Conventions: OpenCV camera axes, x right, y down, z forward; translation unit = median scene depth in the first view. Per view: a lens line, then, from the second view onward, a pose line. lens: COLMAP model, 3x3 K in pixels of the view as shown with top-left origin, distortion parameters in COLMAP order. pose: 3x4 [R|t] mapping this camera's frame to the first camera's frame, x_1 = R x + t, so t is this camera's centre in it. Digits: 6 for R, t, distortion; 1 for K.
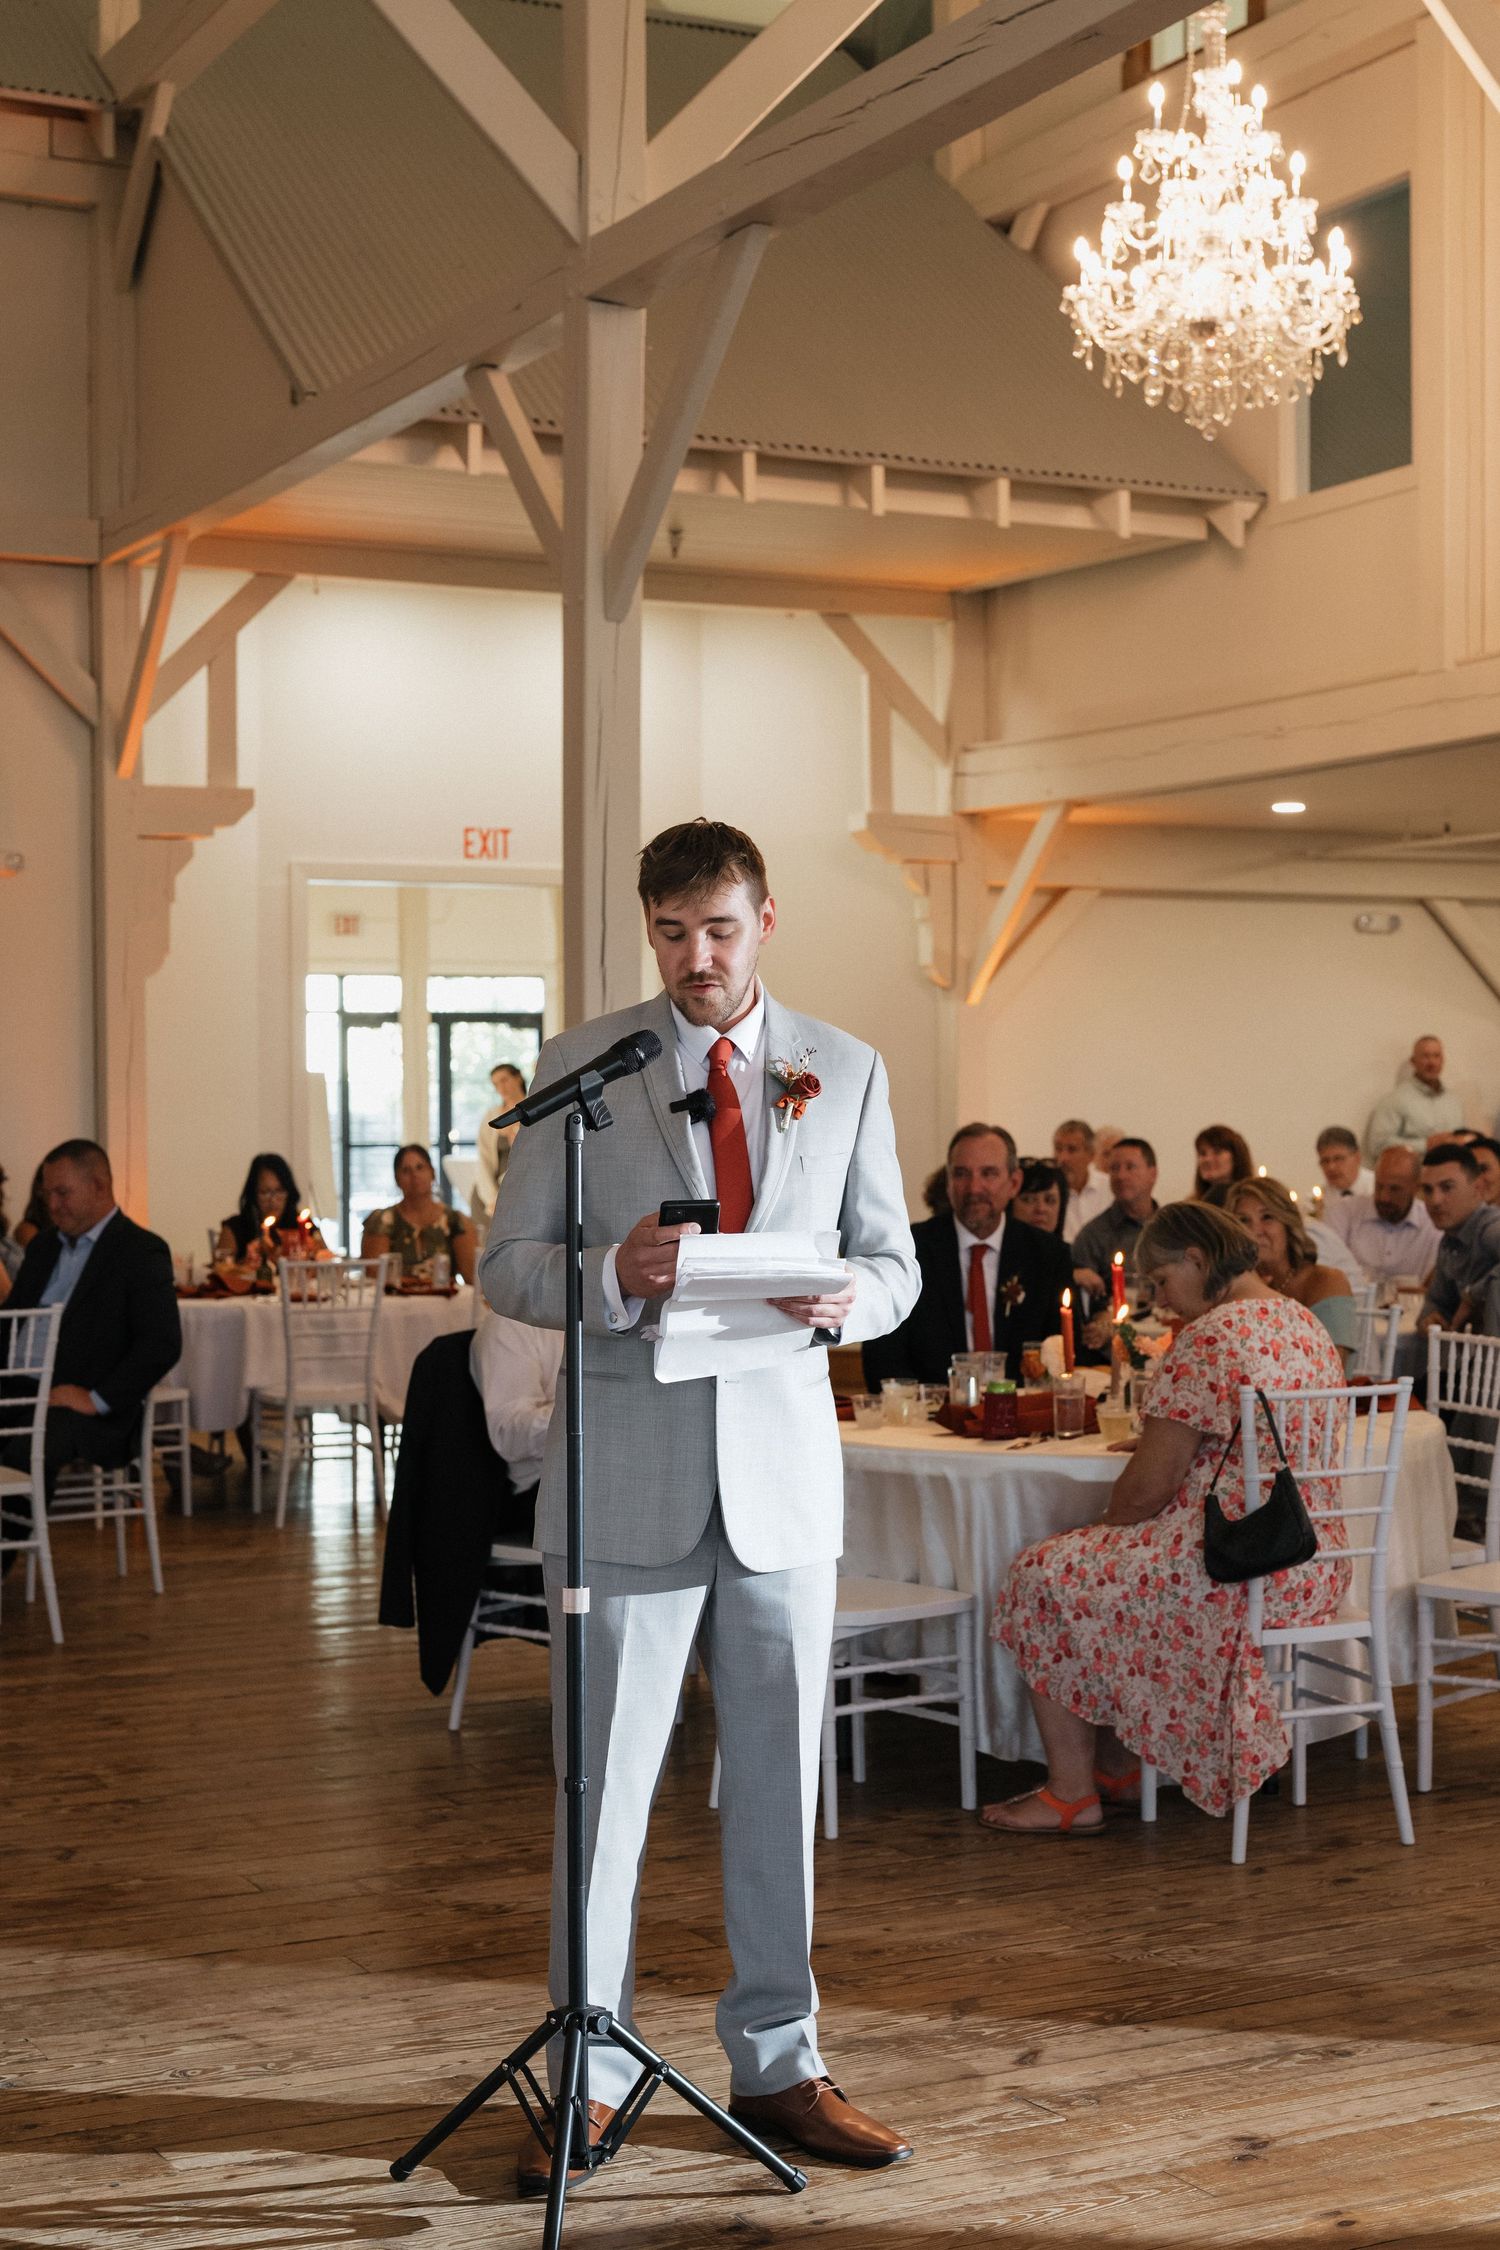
lens RADIAL K [[3330.5, 0, 750.0], [0, 3330.5, 1125.0], [0, 0, 1]] dist [0.019603, -0.088358]
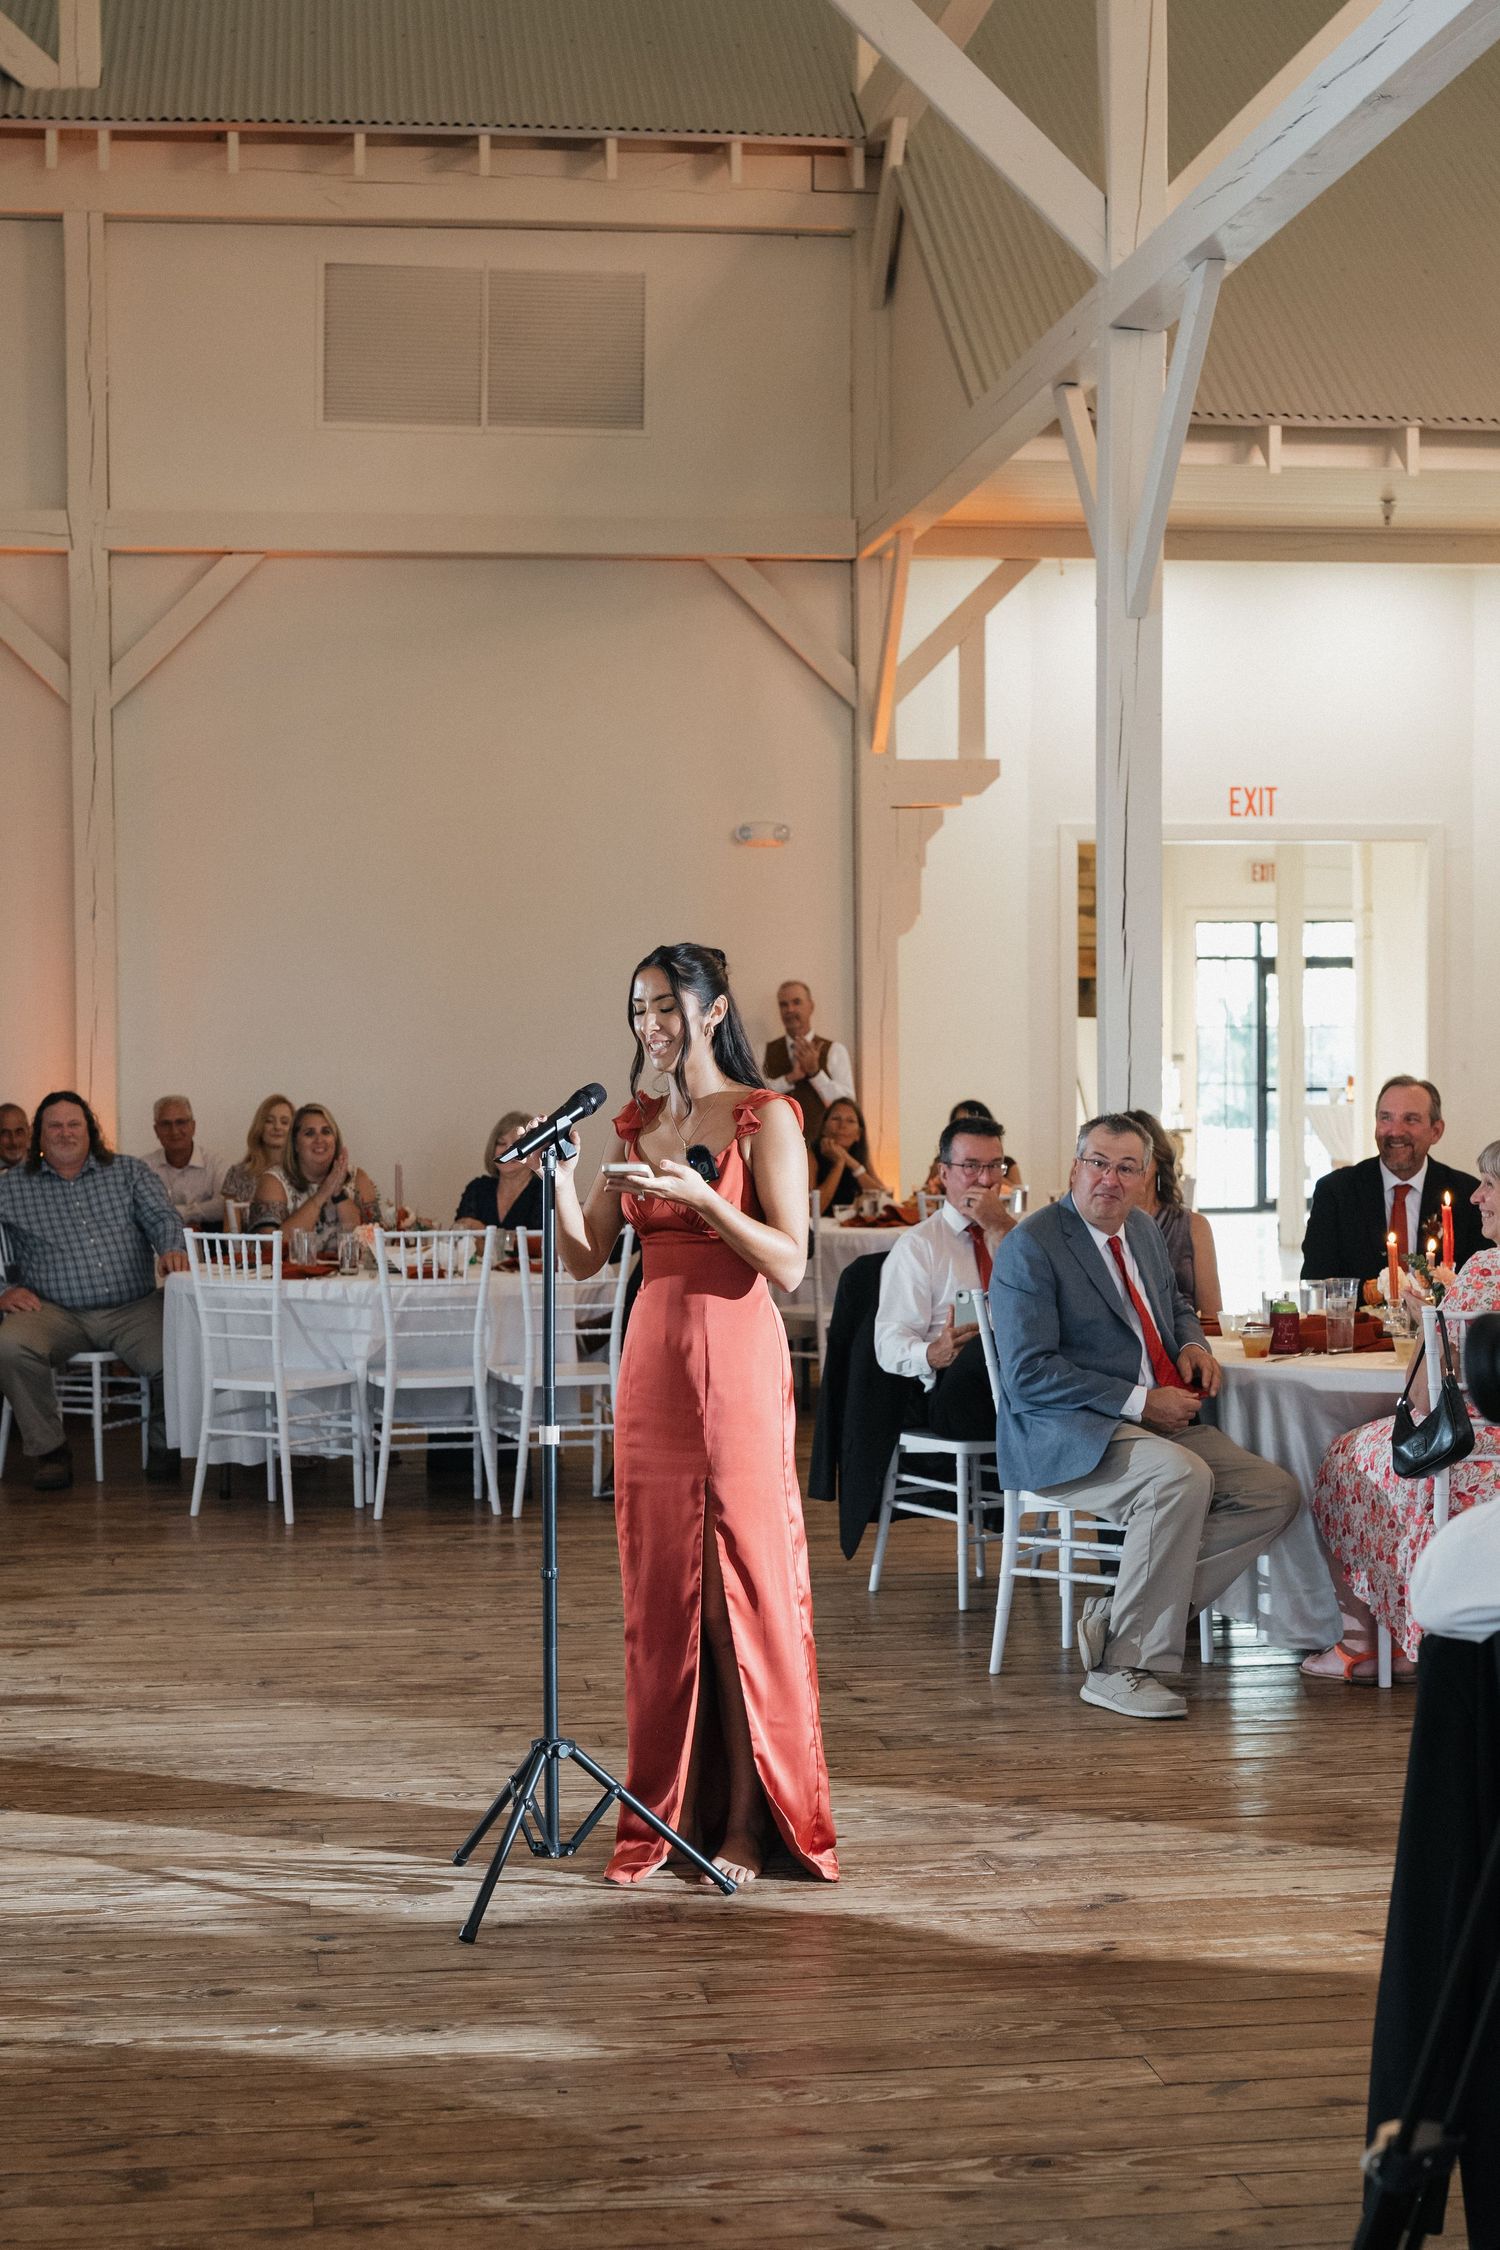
lens RADIAL K [[3549.2, 0, 771.7], [0, 3549.2, 1139.5], [0, 0, 1]] dist [-0.007722, -0.022687]
pose [[0.937335, 0.008746, -0.348320, 0.363296], [-0.001513, 0.999778, 0.021030, -0.003959], [0.348427, -0.019185, 0.937140, -0.207531]]
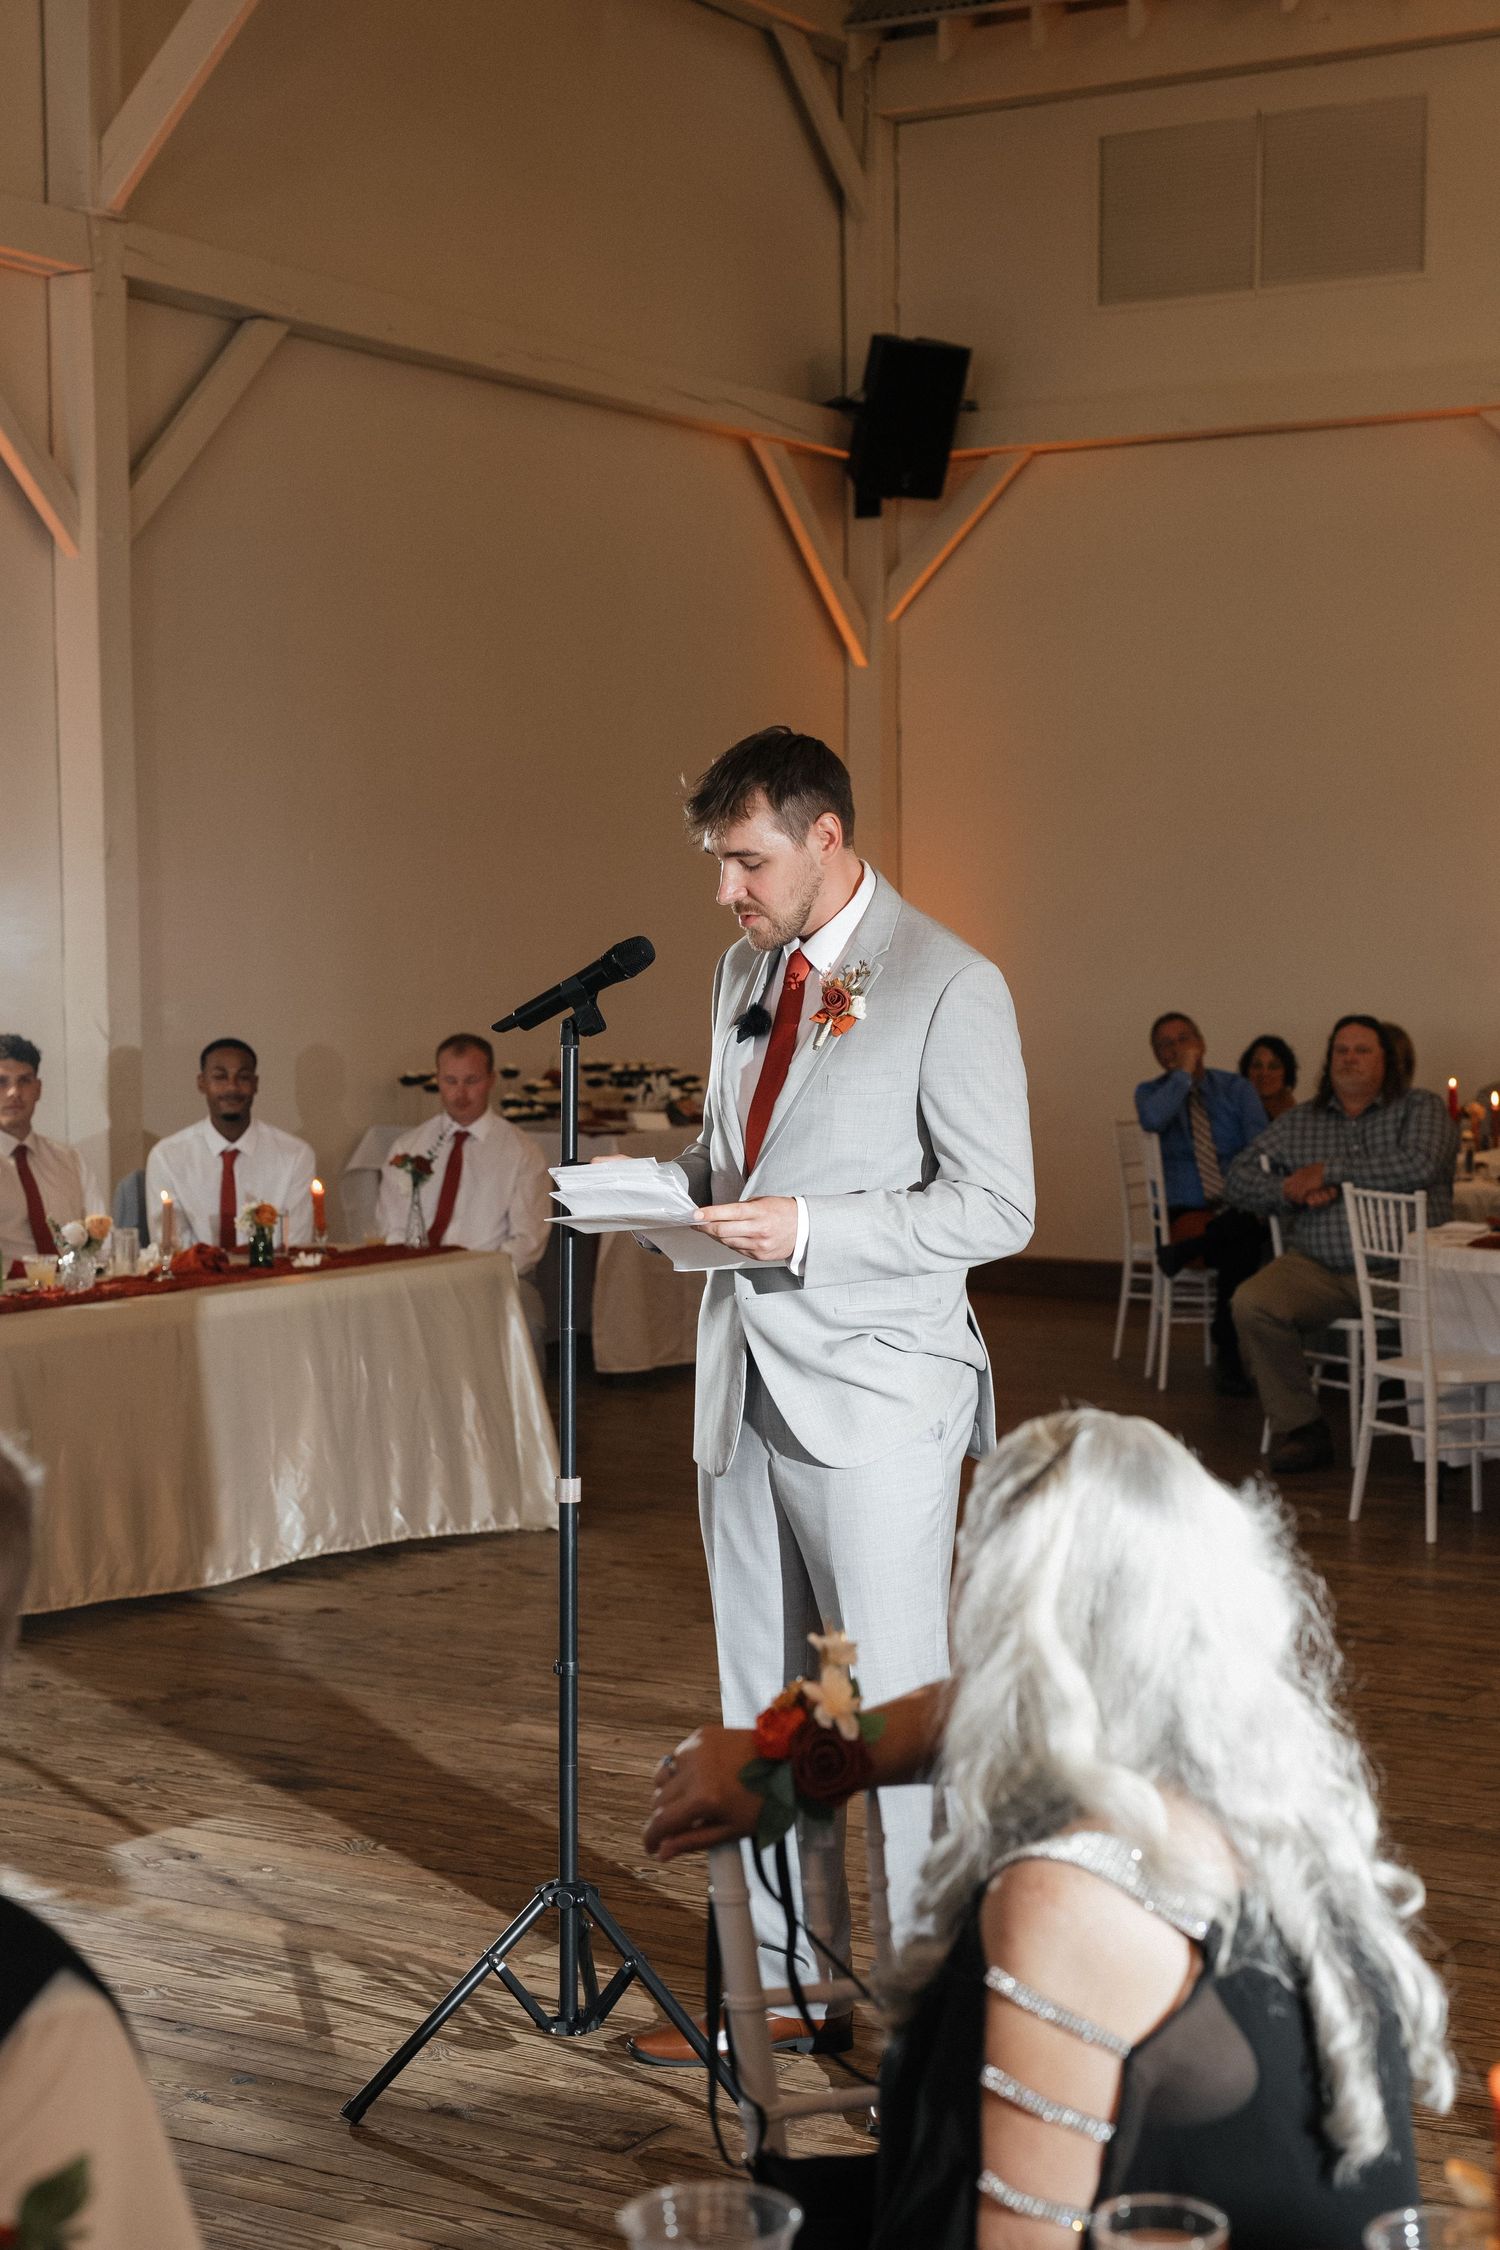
lens RADIAL K [[3549.2, 0, 771.7], [0, 3549.2, 1139.5], [0, 0, 1]] dist [-0.007722, -0.022687]
pose [[0.511992, 0.052513, -0.857384, 0.641738], [-0.011678, 0.998463, 0.054181, -0.021140], [0.858911, -0.017728, 0.511818, 0.338134]]
